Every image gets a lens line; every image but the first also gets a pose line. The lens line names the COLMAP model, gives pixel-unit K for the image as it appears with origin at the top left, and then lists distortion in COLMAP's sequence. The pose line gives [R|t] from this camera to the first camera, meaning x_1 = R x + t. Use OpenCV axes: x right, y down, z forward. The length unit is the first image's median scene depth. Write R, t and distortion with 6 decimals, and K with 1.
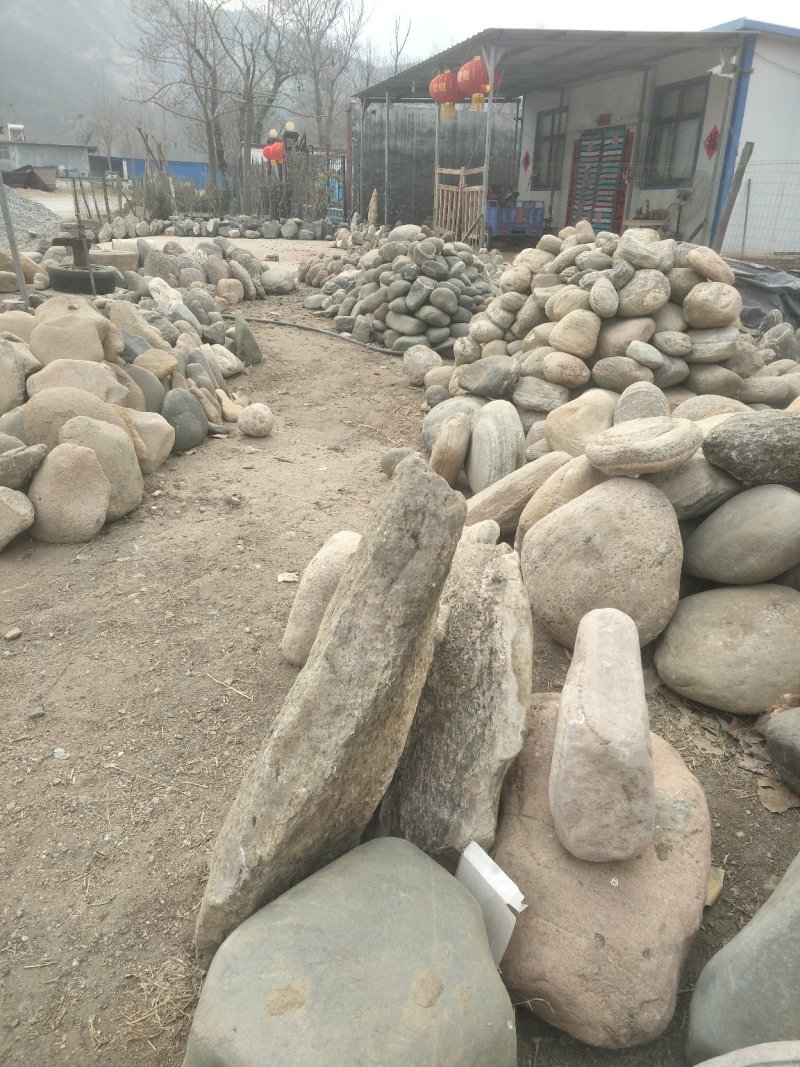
lens RADIAL K [[802.7, 0, 397.5], [0, 802.7, 537.2], [0, 0, 1]] dist [0.042504, -0.023107]
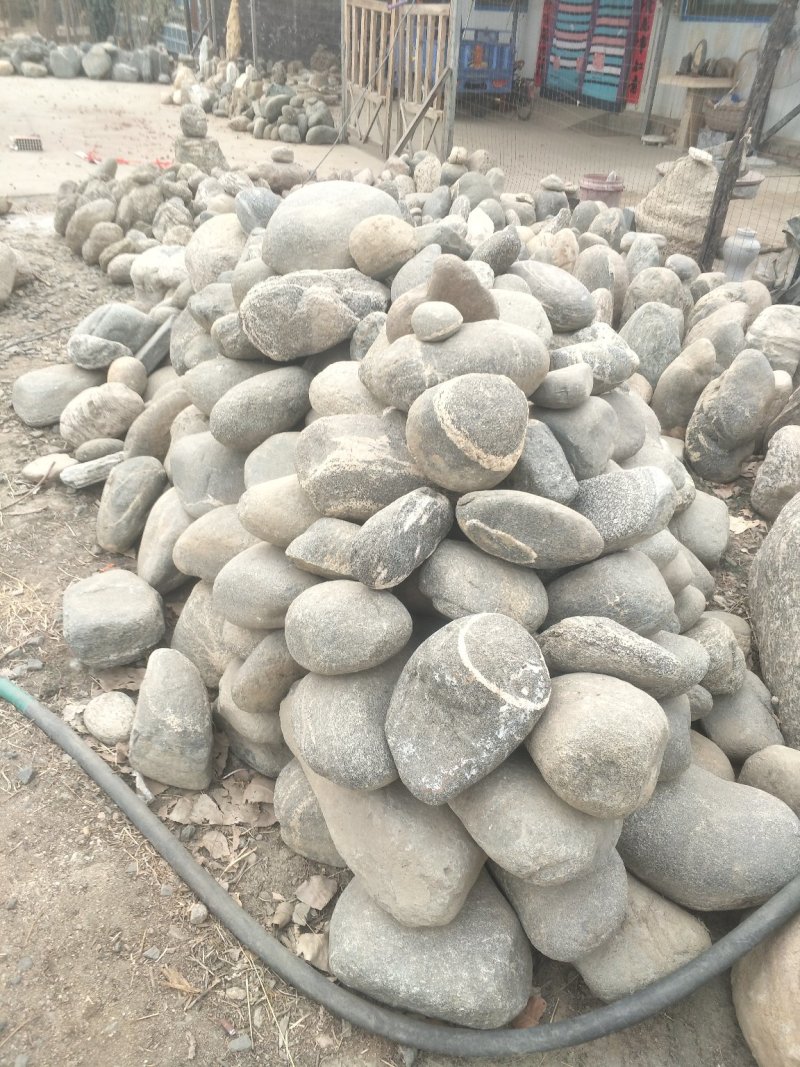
lens RADIAL K [[802.7, 0, 403.1], [0, 802.7, 530.6], [0, 0, 1]] dist [0.042504, -0.023107]
pose [[0.989738, -0.048422, 0.134436, -0.003546], [0.024118, 0.983944, 0.176842, -0.147803], [-0.140841, -0.171785, 0.975015, 0.330727]]
